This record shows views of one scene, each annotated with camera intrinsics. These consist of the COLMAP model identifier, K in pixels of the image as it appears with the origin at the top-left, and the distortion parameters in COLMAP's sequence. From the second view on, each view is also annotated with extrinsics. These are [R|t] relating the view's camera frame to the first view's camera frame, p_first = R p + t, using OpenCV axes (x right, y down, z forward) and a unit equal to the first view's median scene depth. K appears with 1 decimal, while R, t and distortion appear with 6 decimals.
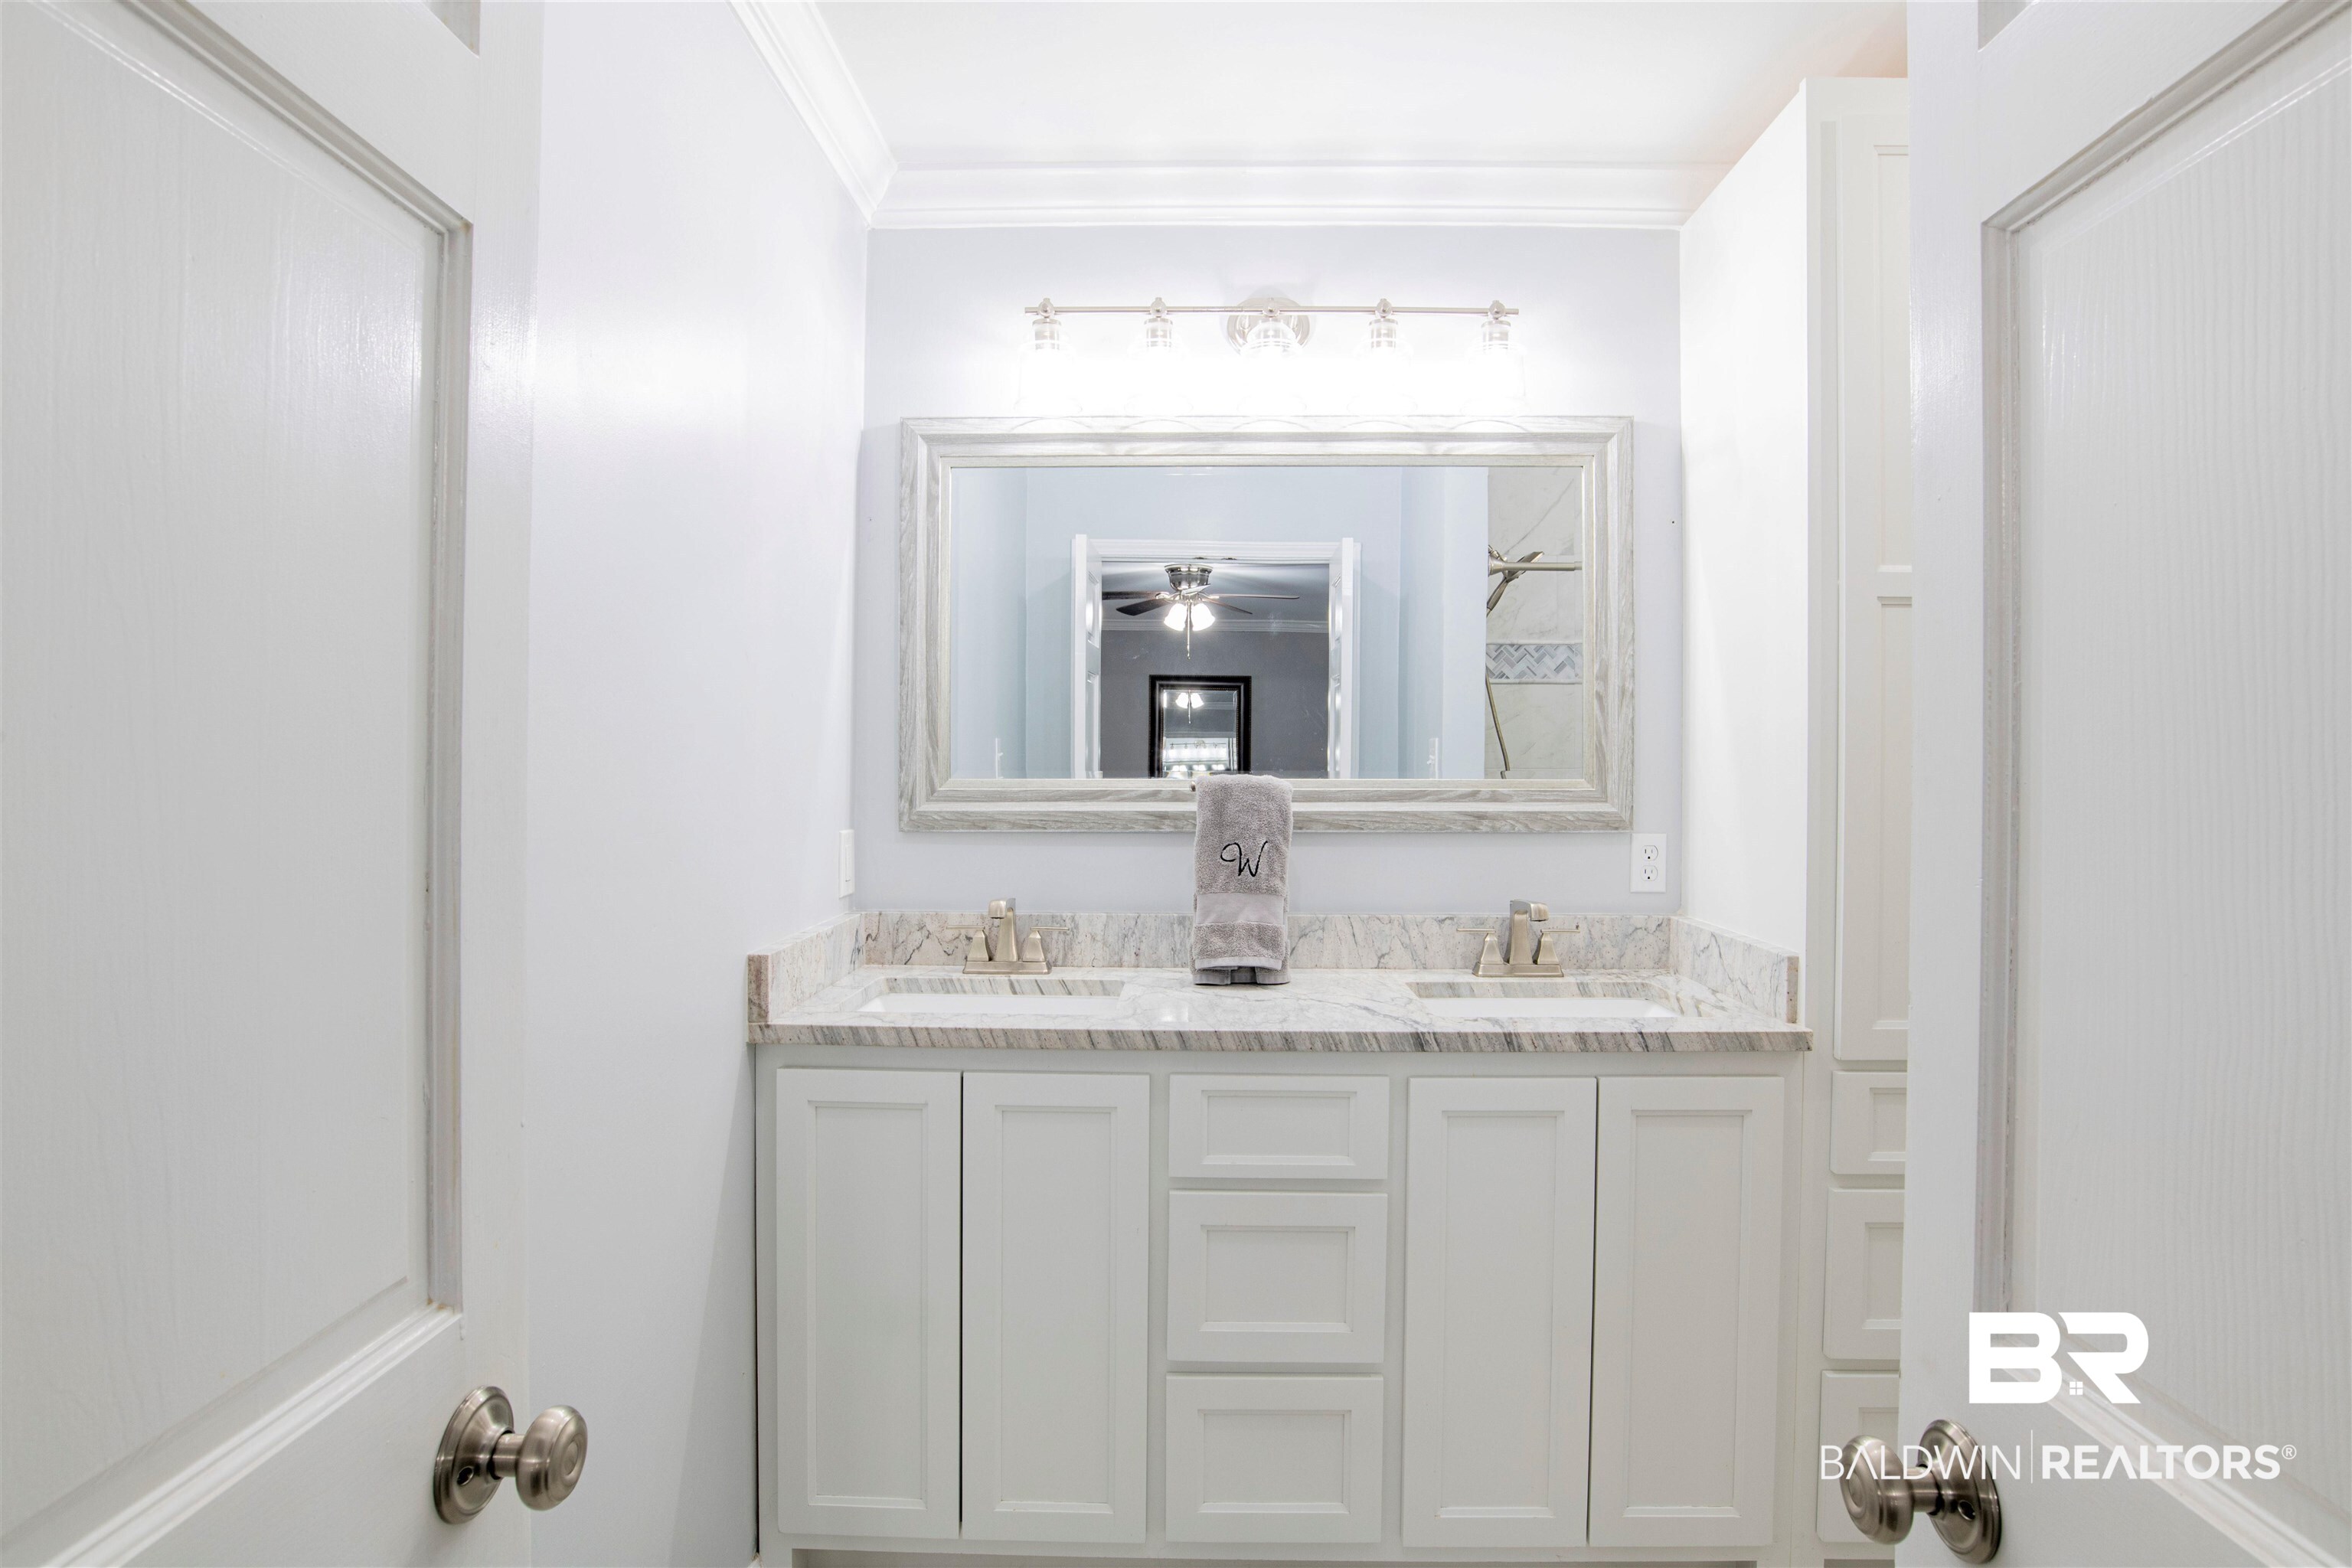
lens RADIAL K [[1247.4, 0, 1178.1], [0, 1247.4, 781.3], [0, 0, 1]] dist [-0.001717, 0.000937]
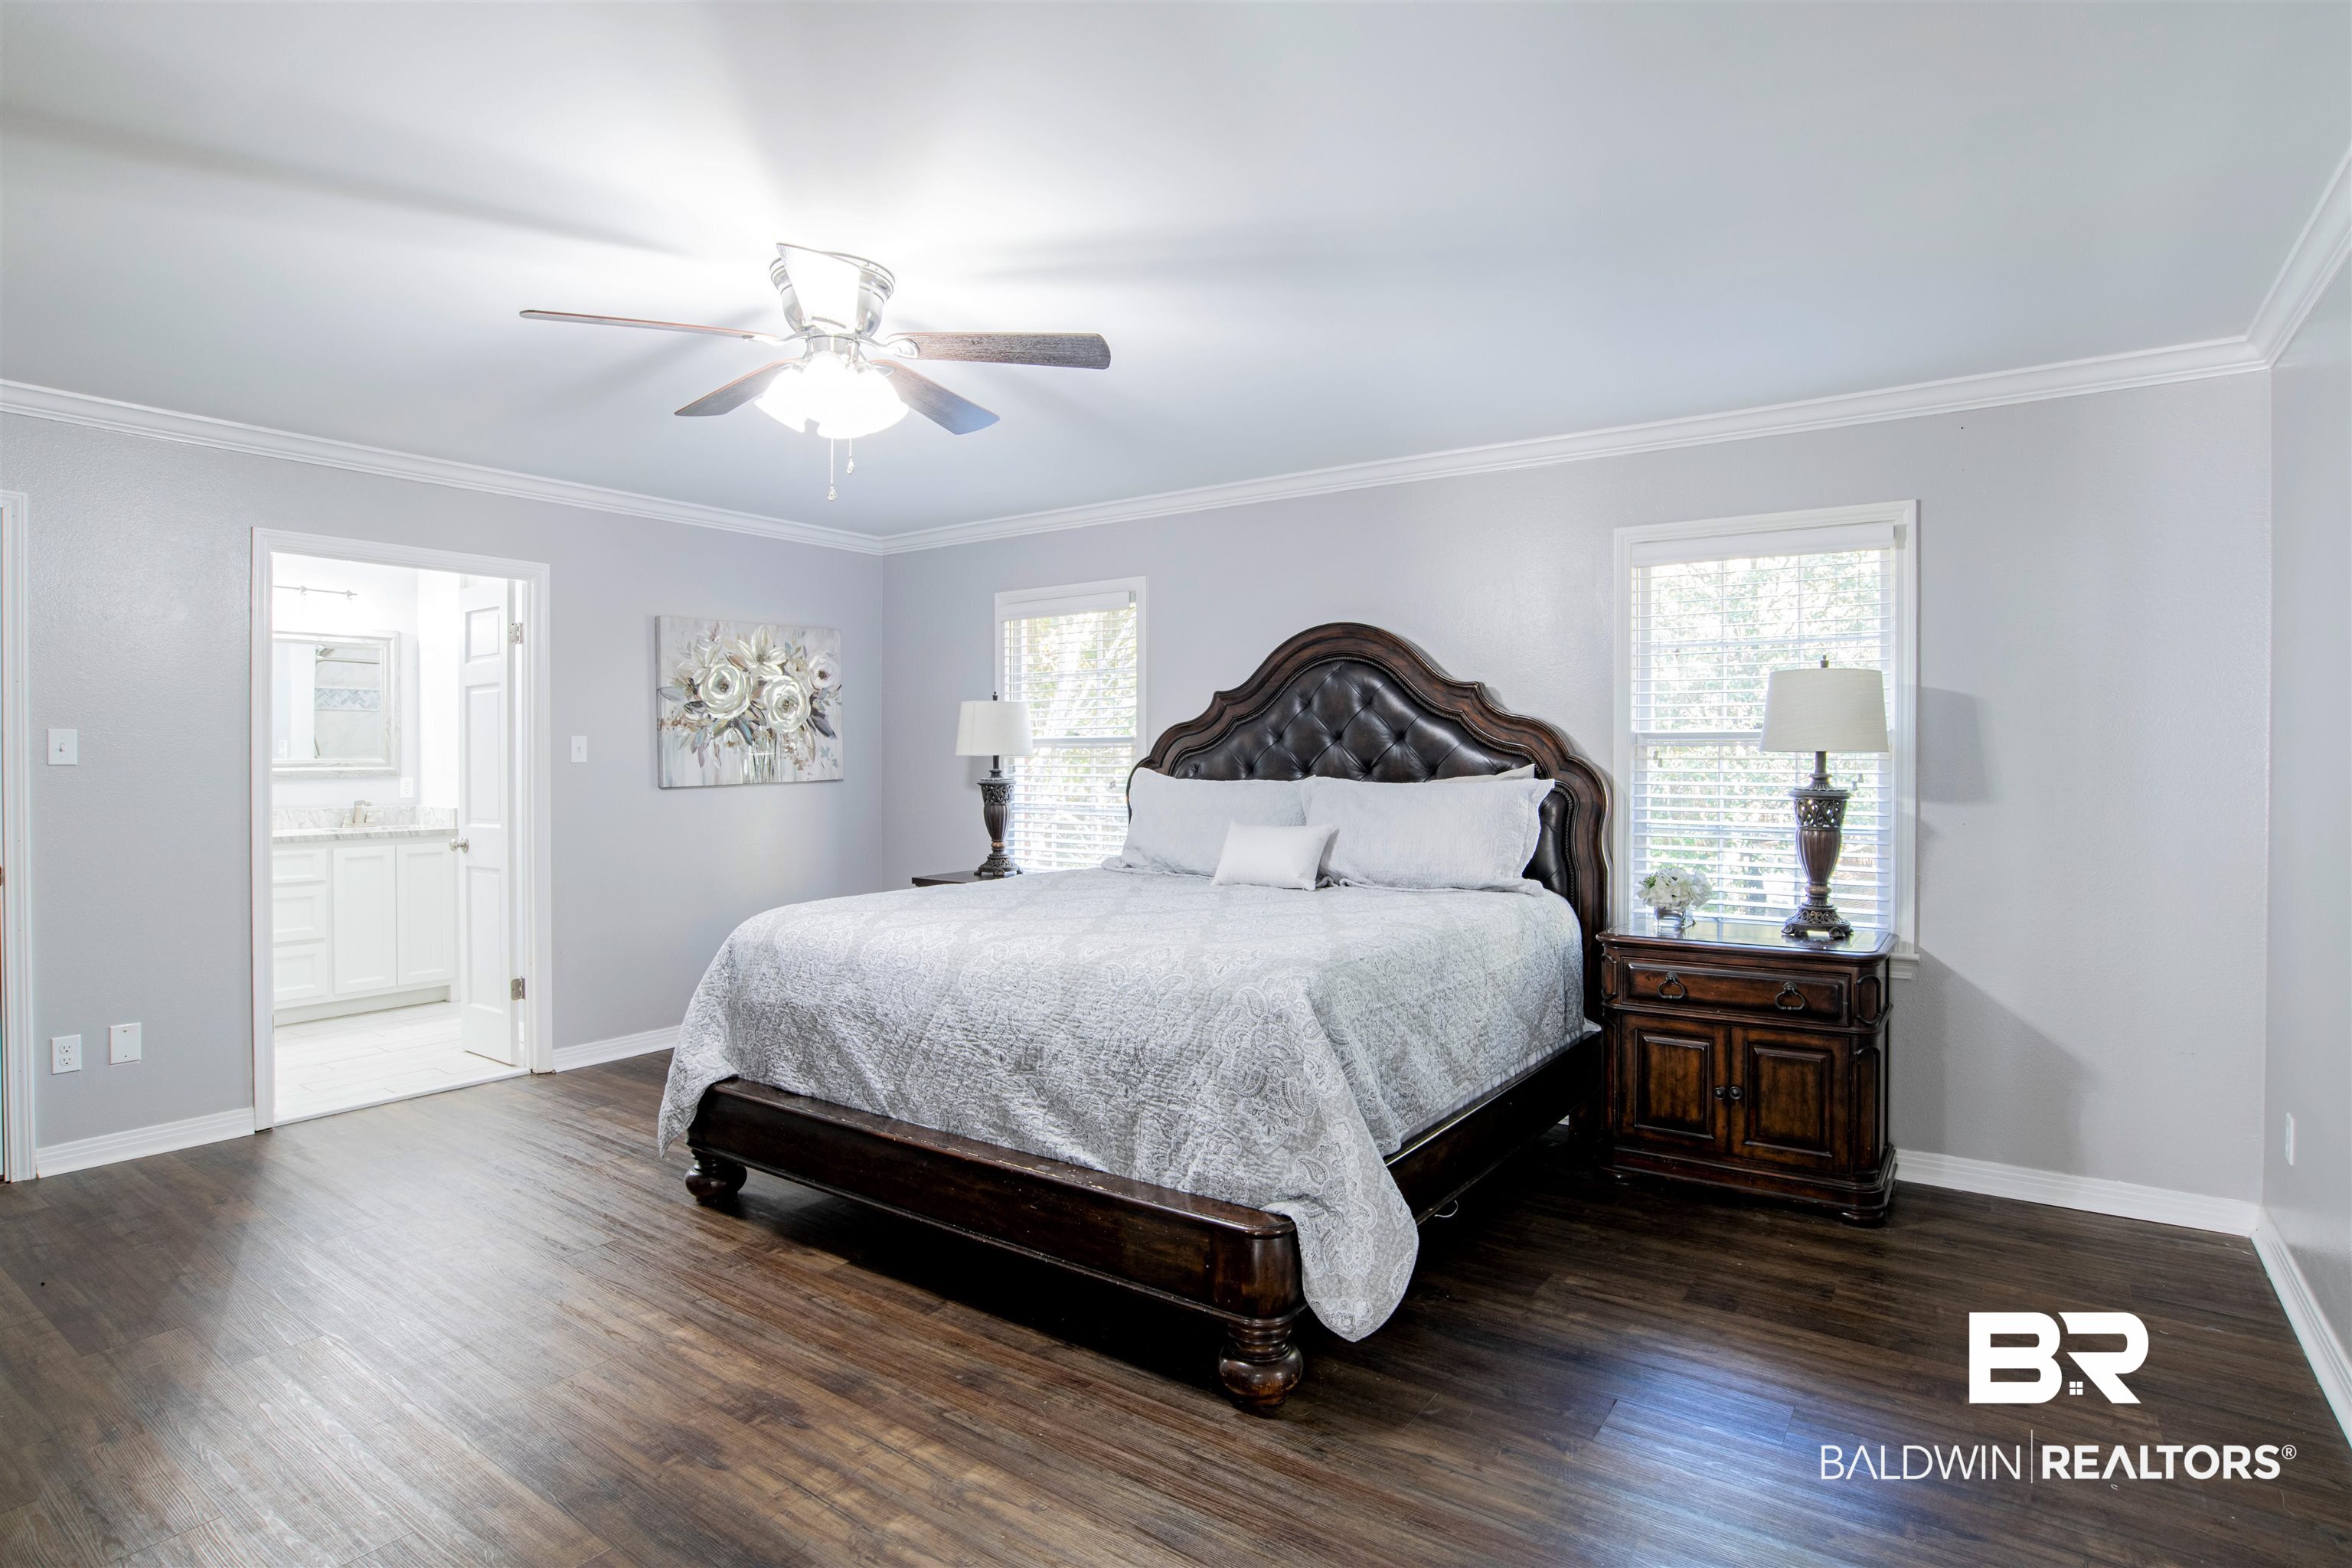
lens RADIAL K [[1196.7, 0, 1177.8], [0, 1196.7, 766.8], [0, 0, 1]] dist [-0.039708, 0.002637]
pose [[0.567196, -0.014263, 0.823459, -0.870549], [0.017904, 0.999827, 0.004986, 0.040103], [-0.823388, 0.011915, 0.567354, -2.052928]]
